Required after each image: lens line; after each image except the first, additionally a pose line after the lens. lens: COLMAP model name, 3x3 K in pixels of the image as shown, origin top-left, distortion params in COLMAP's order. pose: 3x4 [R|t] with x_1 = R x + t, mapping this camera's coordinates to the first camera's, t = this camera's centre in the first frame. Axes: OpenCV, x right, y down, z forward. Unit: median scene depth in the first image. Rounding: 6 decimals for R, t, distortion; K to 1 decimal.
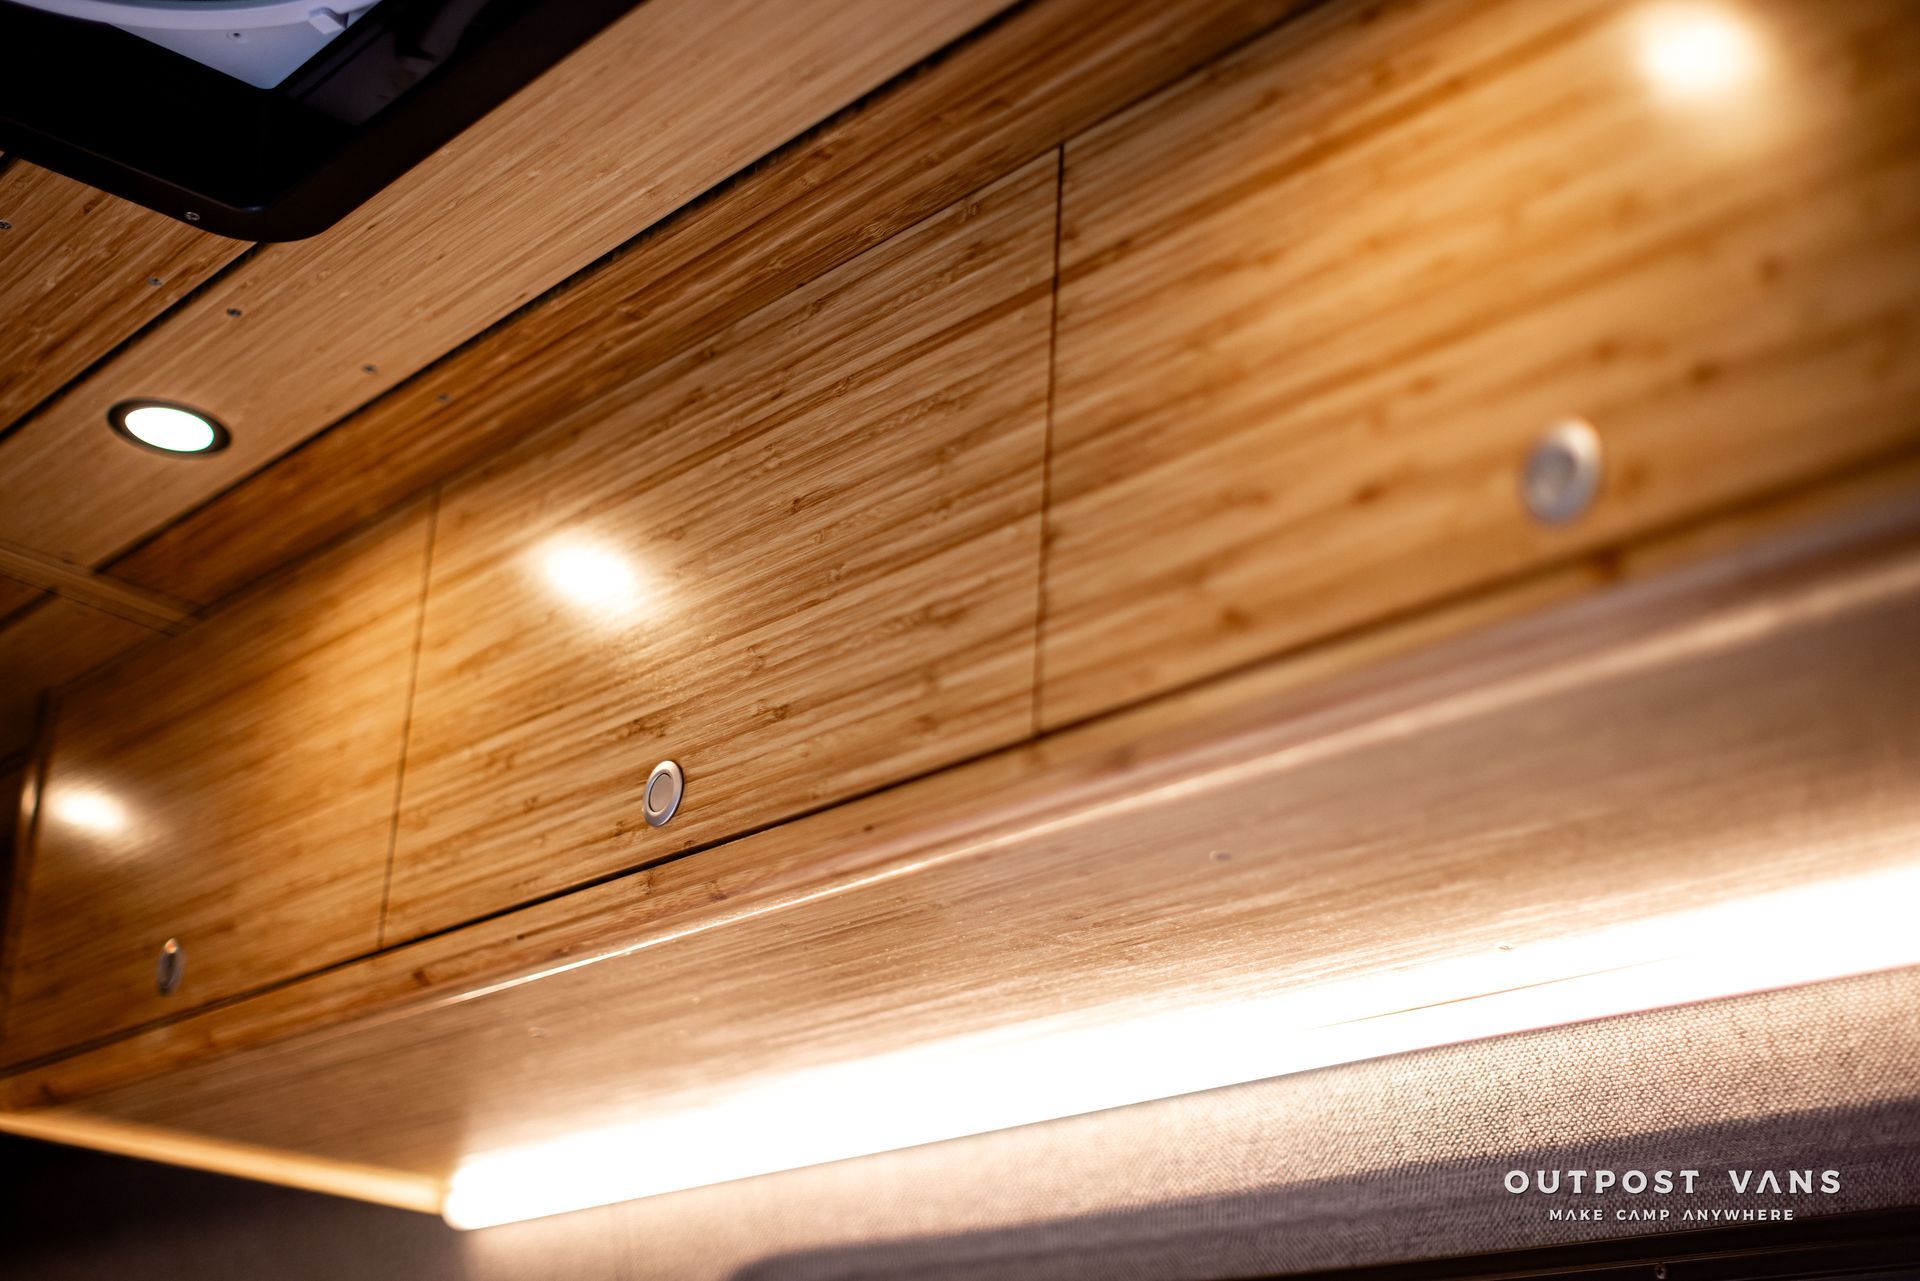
lens RADIAL K [[2824.0, 0, 960.0], [0, 2824.0, 640.5], [0, 0, 1]] dist [-0.107189, 0.103228]
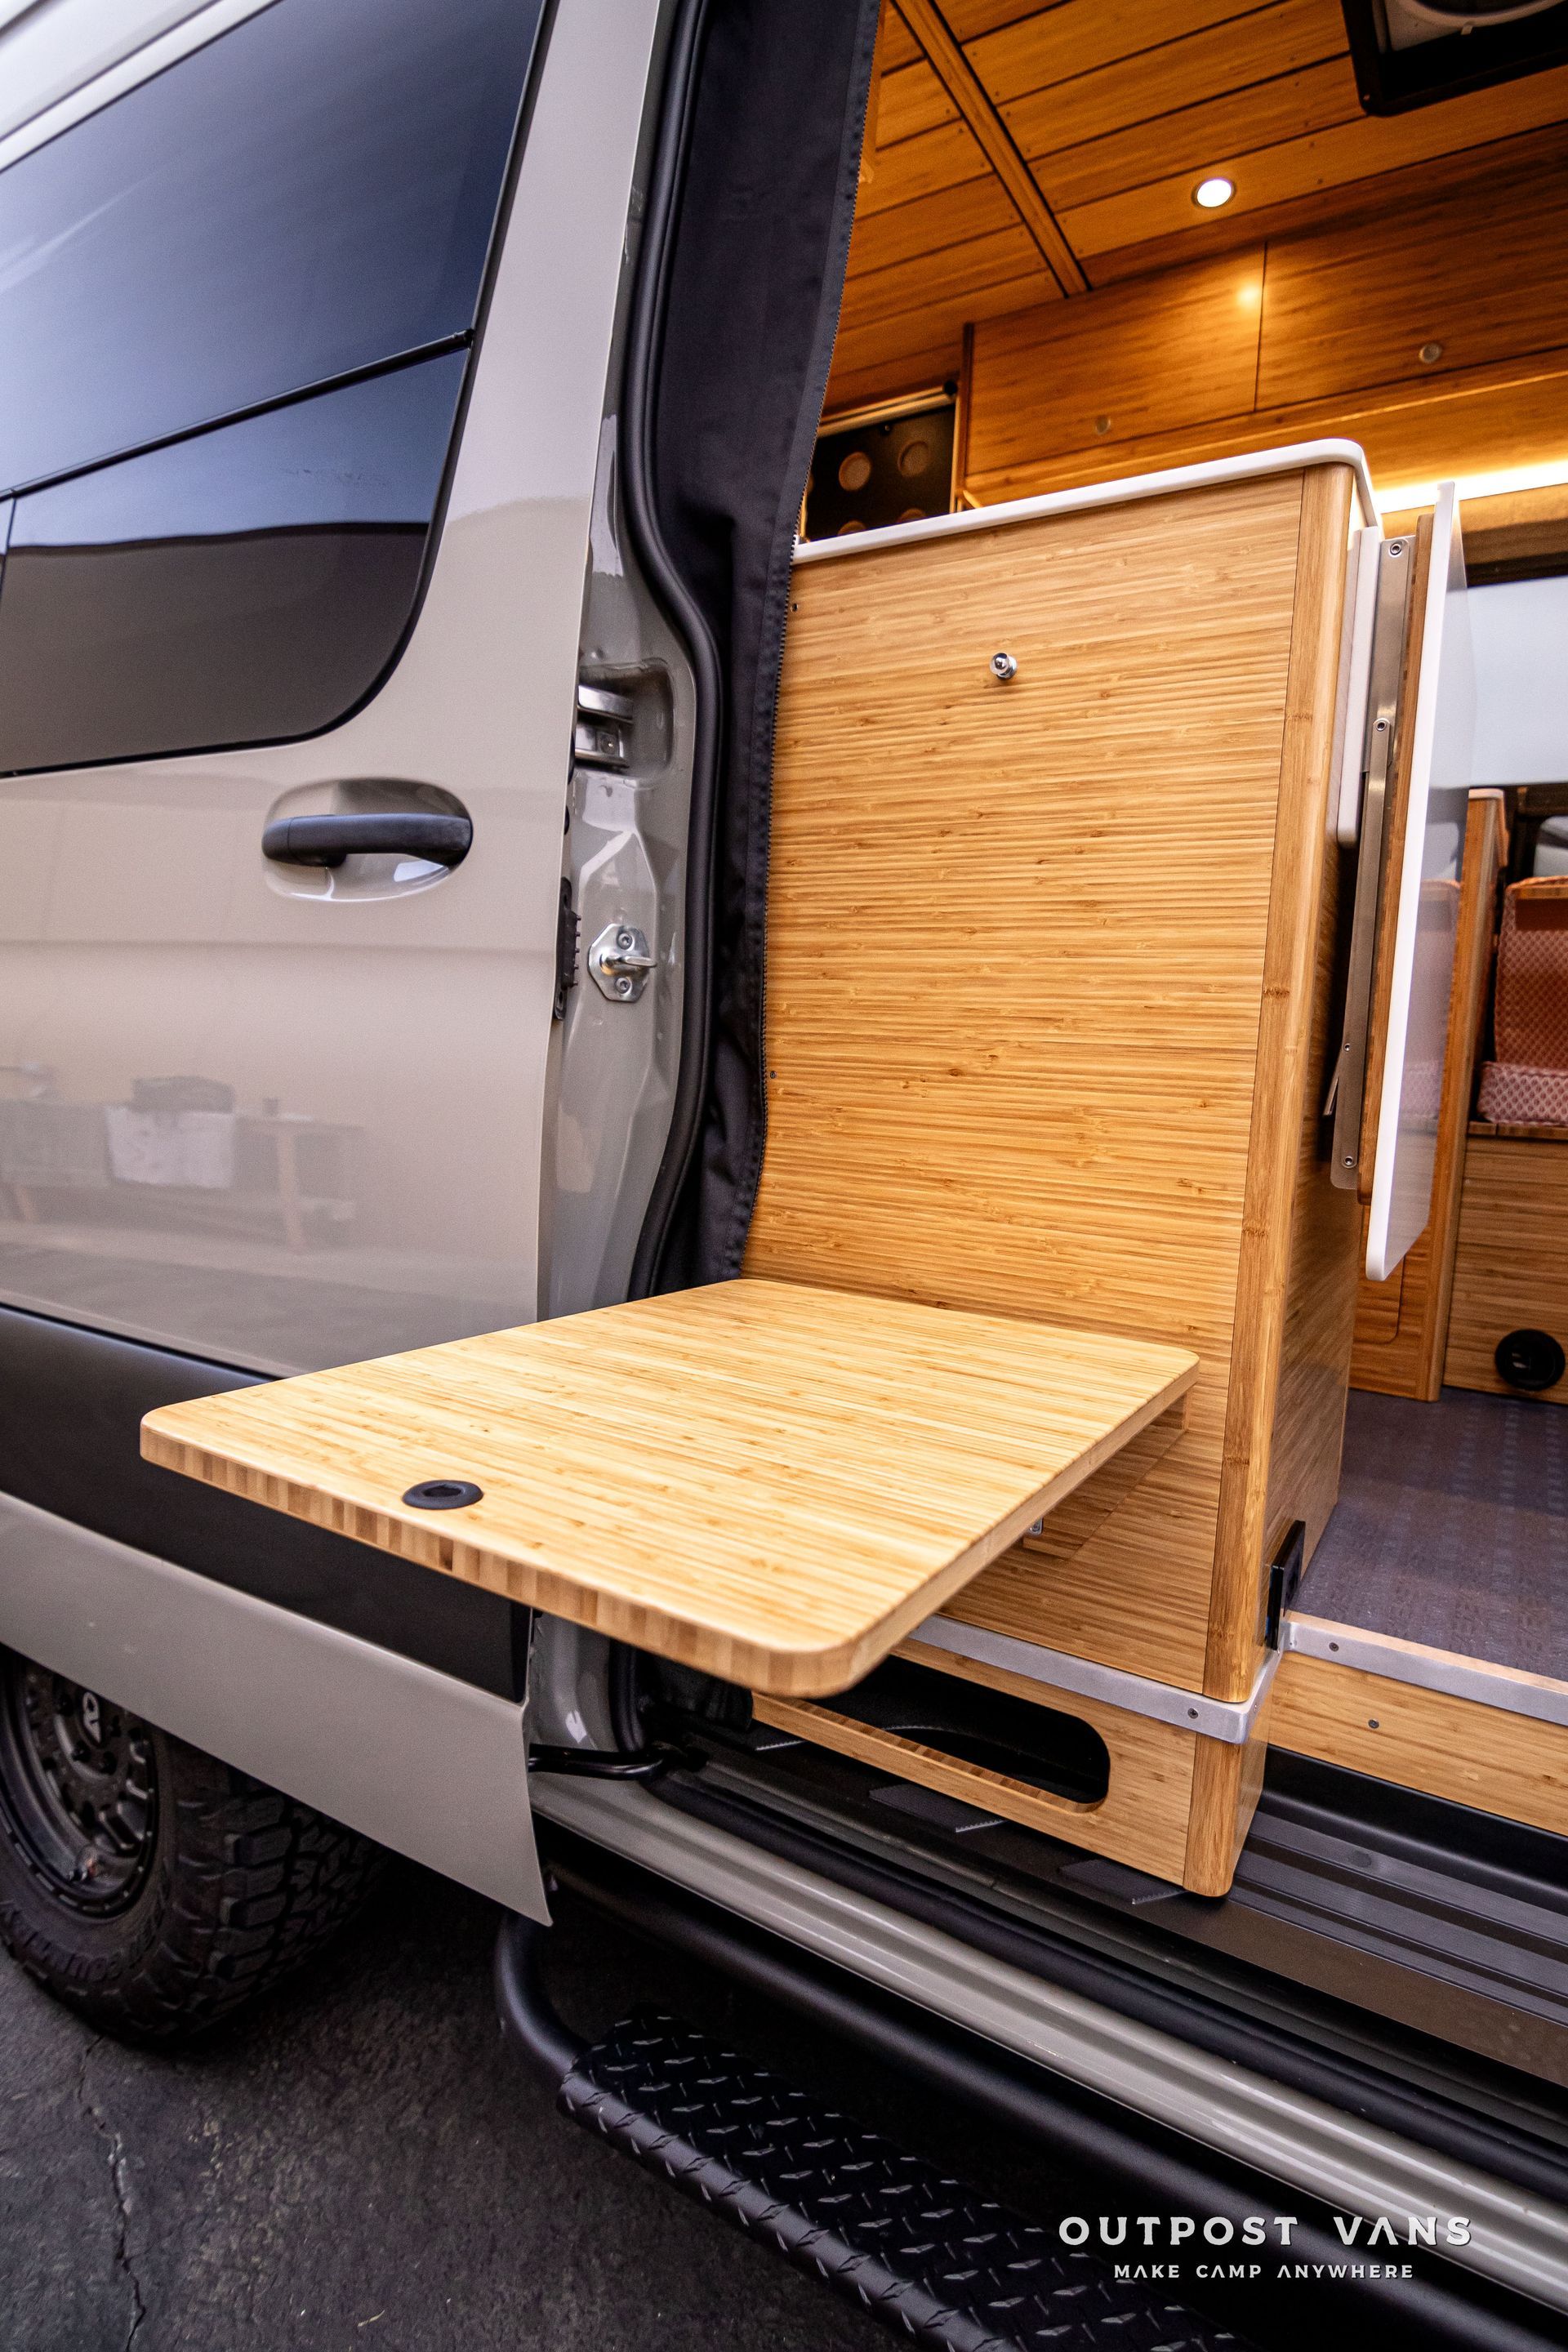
lens RADIAL K [[1183.8, 0, 805.0], [0, 1183.8, 1167.9], [0, 0, 1]] dist [-0.007986, -0.009953]
pose [[0.950509, -0.035216, 0.308696, -1.196506], [-0.111372, 0.888912, 0.444334, 0.357658], [-0.290051, -0.456723, 0.840996, -0.362791]]
